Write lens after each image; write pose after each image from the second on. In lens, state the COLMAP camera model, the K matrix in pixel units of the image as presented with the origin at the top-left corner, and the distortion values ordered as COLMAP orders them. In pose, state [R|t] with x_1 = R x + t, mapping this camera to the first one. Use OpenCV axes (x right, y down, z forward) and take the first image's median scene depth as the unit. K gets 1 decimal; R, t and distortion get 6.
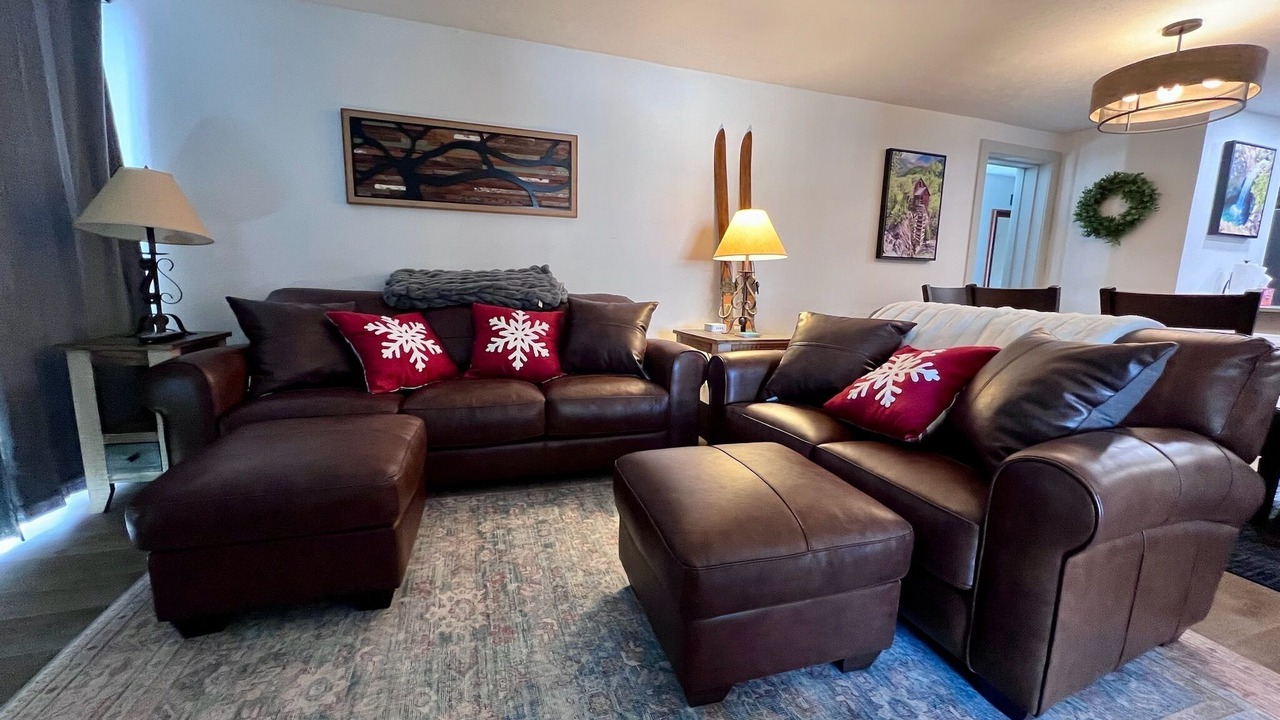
lens RADIAL K [[505.7, 0, 646.9], [0, 505.7, 361.7], [0, 0, 1]] dist [-0.002903, 0.000056]
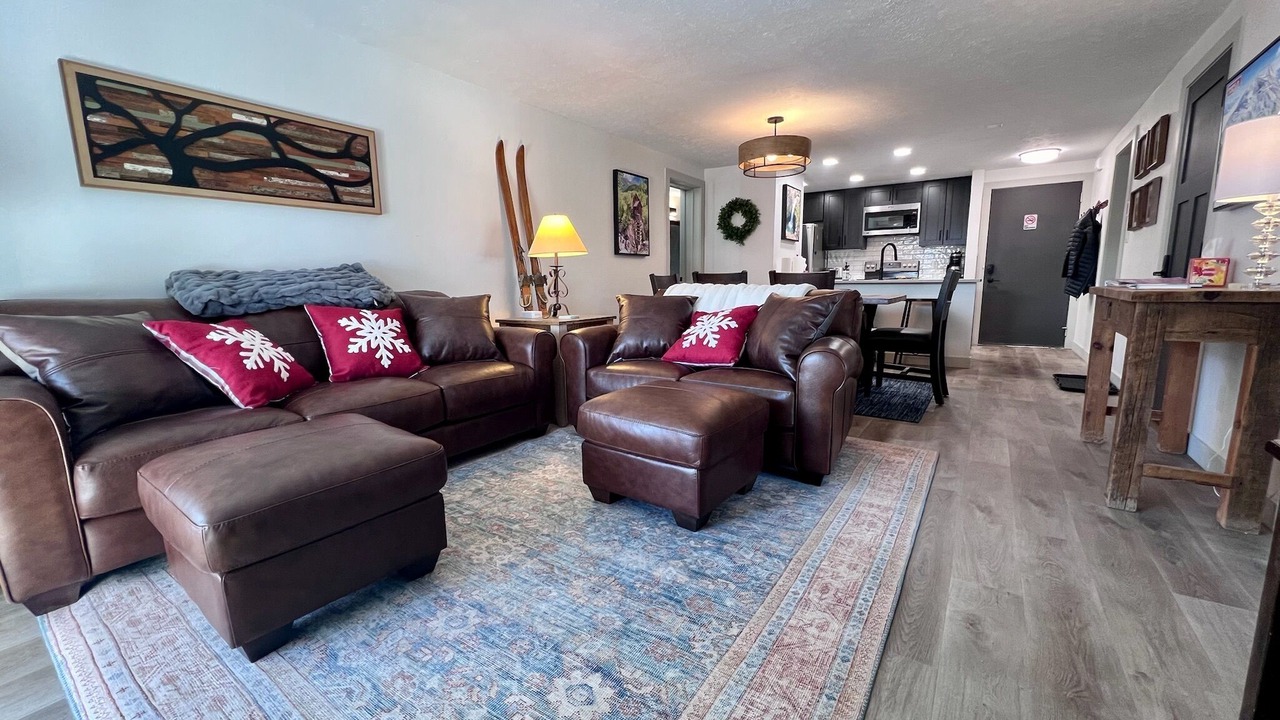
lens RADIAL K [[505.7, 0, 643.8], [0, 505.7, 360.9], [0, 0, 1]] dist [-0.002903, 0.000056]
pose [[0.800817, -0.127597, 0.585159, -0.377886], [0.124493, 0.991165, 0.045754, 0.018167], [-0.585827, 0.036208, 0.809627, -0.097457]]
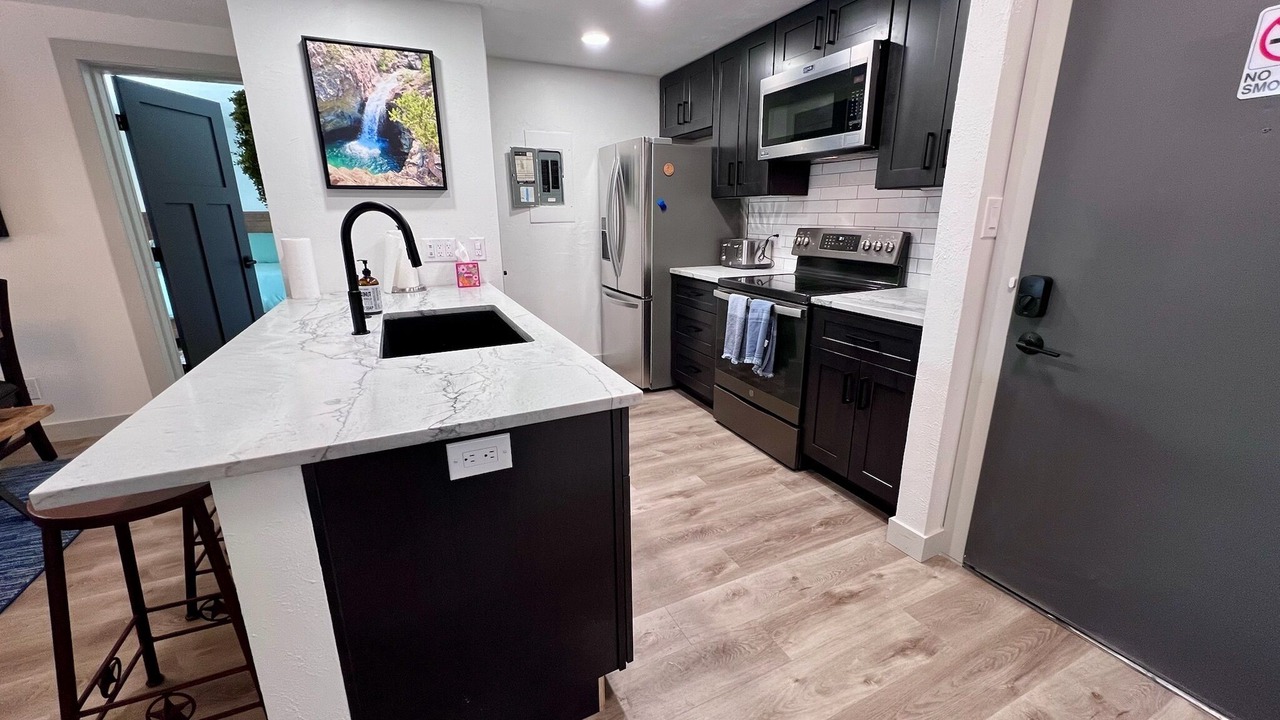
lens RADIAL K [[505.7, 0, 631.8], [0, 505.7, 352.4], [0, 0, 1]] dist [-0.002903, 0.000056]
pose [[0.993122, -0.062257, 0.099156, 1.929681], [0.050320, 0.991661, 0.118643, -0.130511], [-0.105716, -0.112837, 0.987974, 0.369689]]
